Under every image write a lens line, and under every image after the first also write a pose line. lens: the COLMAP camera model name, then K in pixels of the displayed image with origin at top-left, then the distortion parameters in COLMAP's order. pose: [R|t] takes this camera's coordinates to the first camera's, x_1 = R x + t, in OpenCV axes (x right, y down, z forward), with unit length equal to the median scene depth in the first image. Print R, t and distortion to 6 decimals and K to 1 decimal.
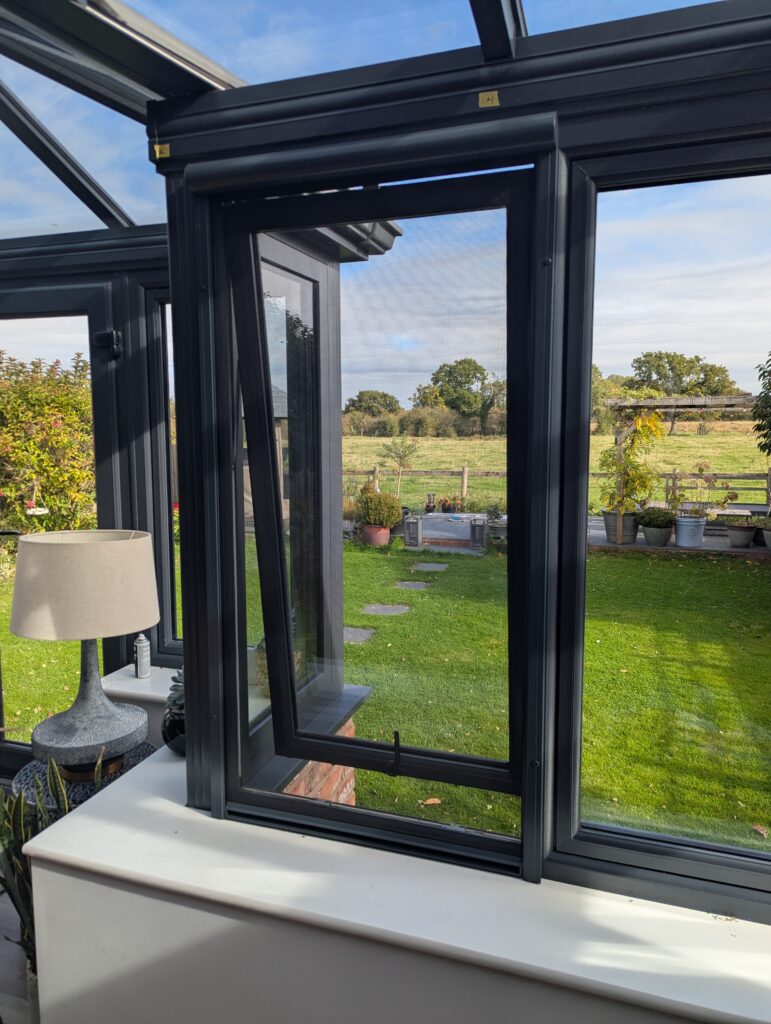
lens RADIAL K [[712.7, 0, 357.4], [0, 712.7, 510.8], [0, 0, 1]] dist [-0.000138, -0.000917]
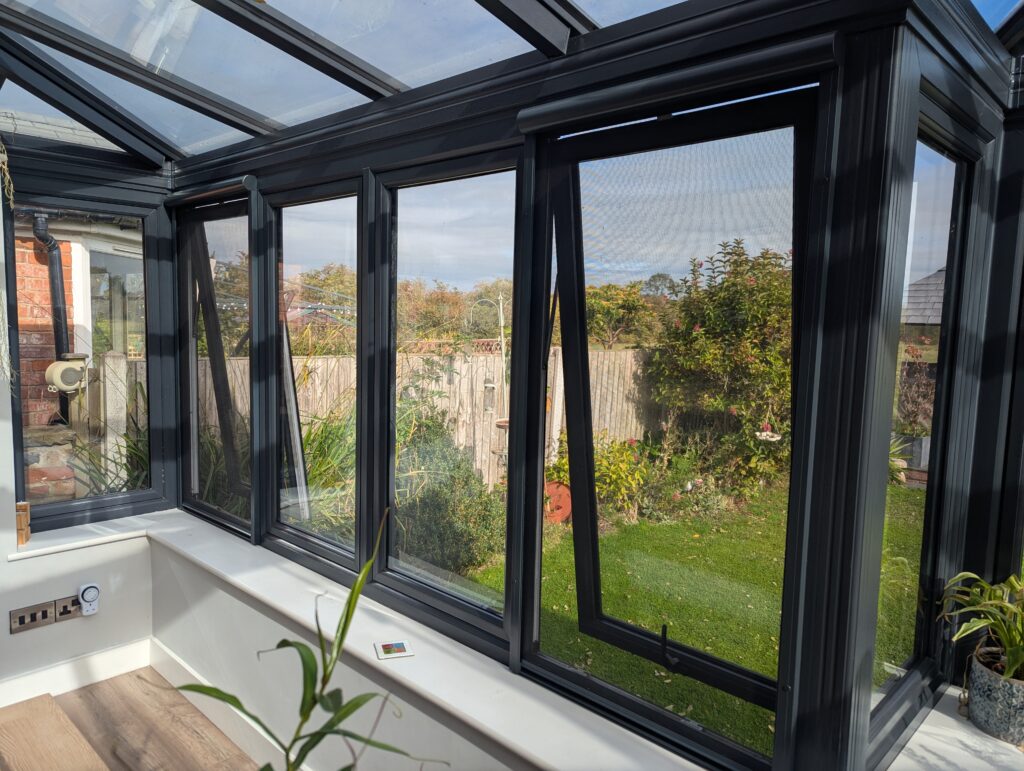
lens RADIAL K [[725.2, 0, 512.0], [0, 725.2, 385.5], [0, 0, 1]] dist [0.072208, -0.040547]
pose [[0.908238, 0.078245, -0.411074, 0.306074], [-0.096374, 0.995067, -0.023527, 0.009080], [0.407206, 0.060985, 0.911298, -0.106462]]
